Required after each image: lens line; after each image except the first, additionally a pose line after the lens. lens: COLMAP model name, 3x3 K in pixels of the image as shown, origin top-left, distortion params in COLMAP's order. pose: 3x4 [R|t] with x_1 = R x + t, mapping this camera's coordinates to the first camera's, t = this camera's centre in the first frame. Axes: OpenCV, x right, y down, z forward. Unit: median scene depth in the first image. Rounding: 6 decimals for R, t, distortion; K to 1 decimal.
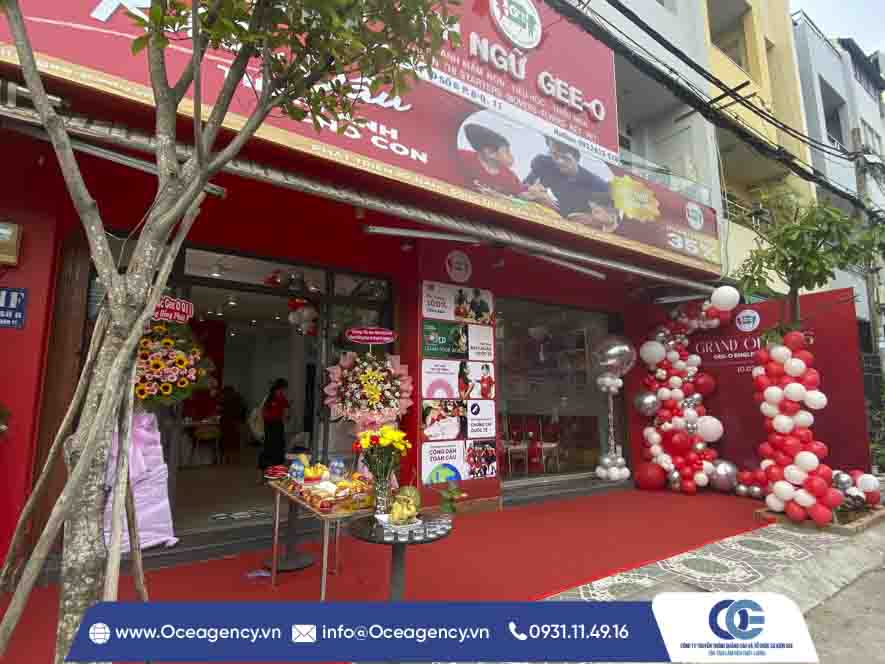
lens RADIAL K [[458.7, 0, 435.2], [0, 458.7, 335.6], [0, 0, 1]] dist [0.016942, -0.006787]
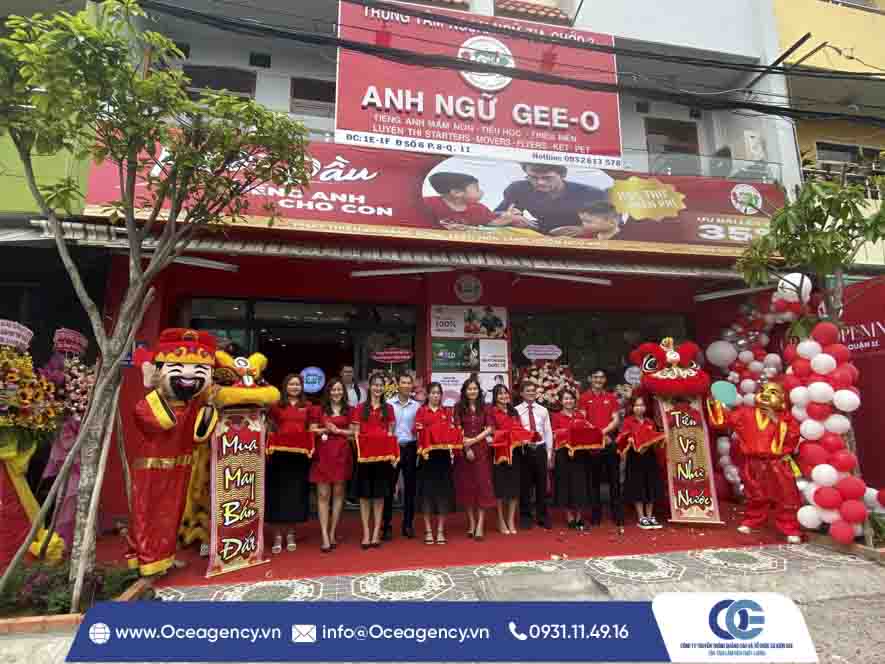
lens RADIAL K [[472.7, 0, 442.7], [0, 472.7, 335.9], [0, 0, 1]] dist [0.017755, -0.012885]
pose [[0.922555, -0.071815, -0.379125, 0.449952], [0.062713, 0.997370, -0.036321, 0.002765], [0.380736, 0.009732, 0.924632, -0.098455]]
